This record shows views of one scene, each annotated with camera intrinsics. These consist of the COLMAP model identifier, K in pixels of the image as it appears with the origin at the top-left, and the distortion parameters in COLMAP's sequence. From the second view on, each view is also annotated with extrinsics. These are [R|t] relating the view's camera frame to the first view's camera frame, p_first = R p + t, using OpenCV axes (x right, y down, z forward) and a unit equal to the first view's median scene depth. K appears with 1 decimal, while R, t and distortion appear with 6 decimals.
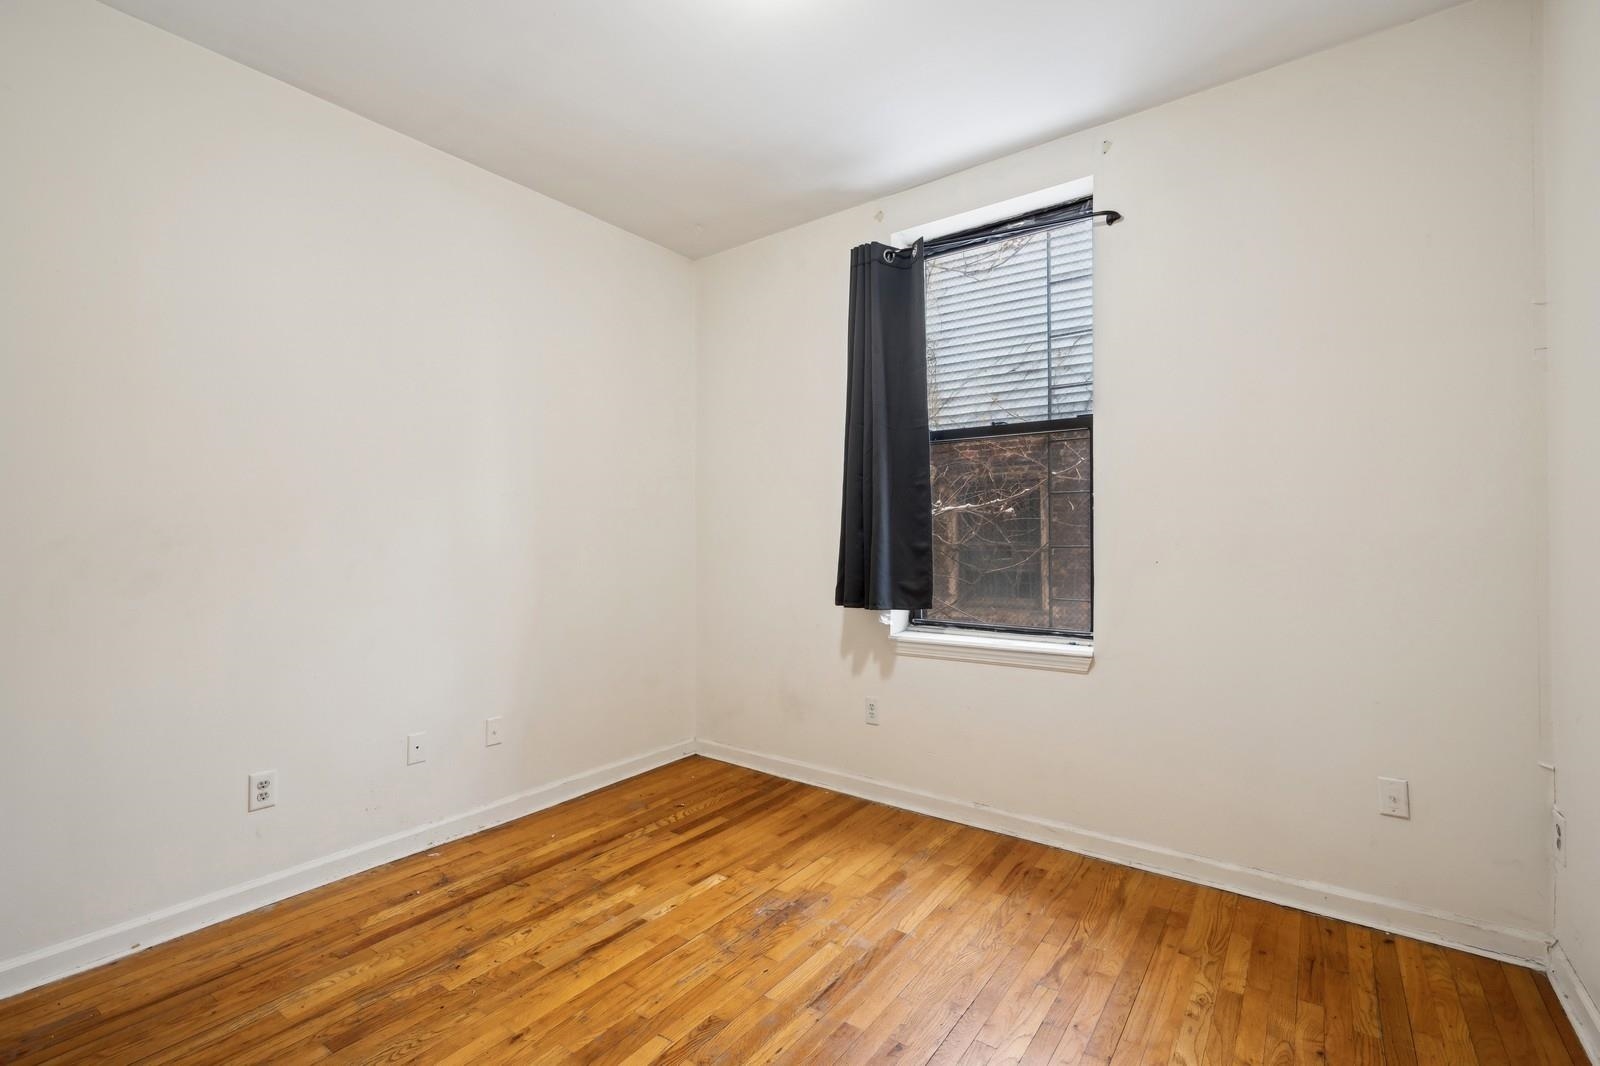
lens RADIAL K [[745.4, 0, 785.6], [0, 745.4, 533.7], [0, 0, 1]] dist [-0.000874, 0.000427]
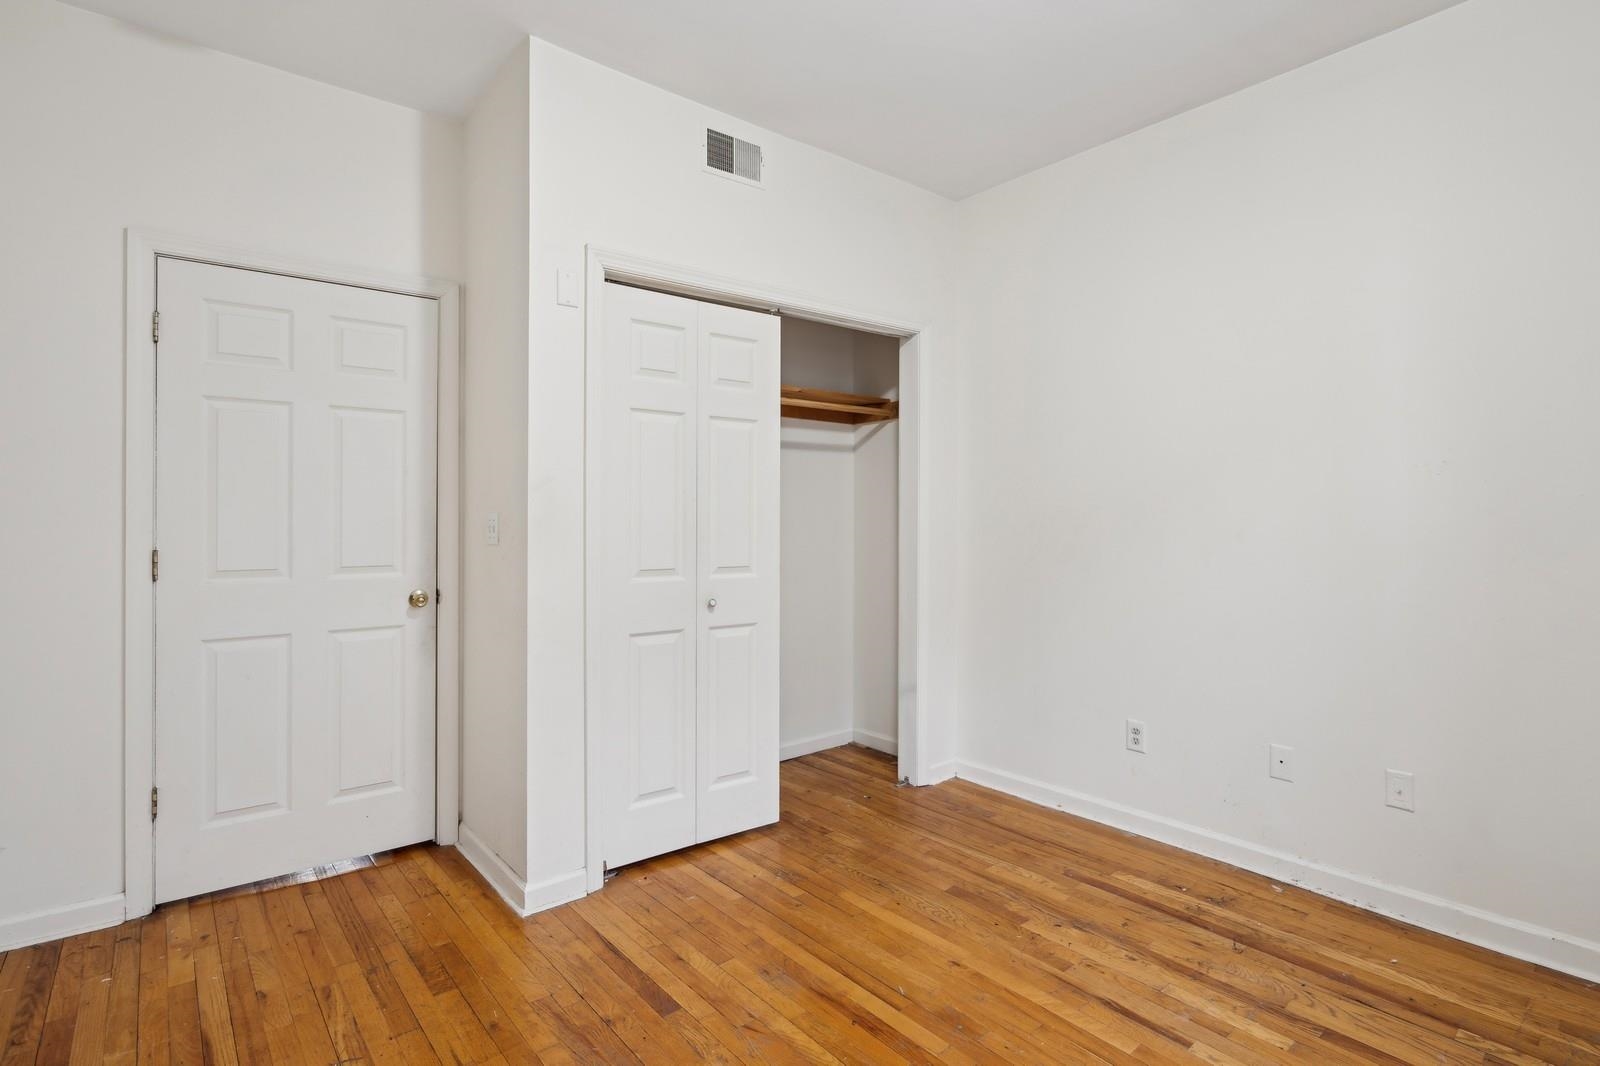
lens RADIAL K [[745.4, 0, 785.6], [0, 745.4, 533.7], [0, 0, 1]] dist [-0.000874, 0.000427]
pose [[-0.243770, 0.016943, -0.969685, 0.583732], [-0.001196, 0.999841, 0.017770, 0.002721], [0.969832, 0.005492, -0.243711, 0.756848]]
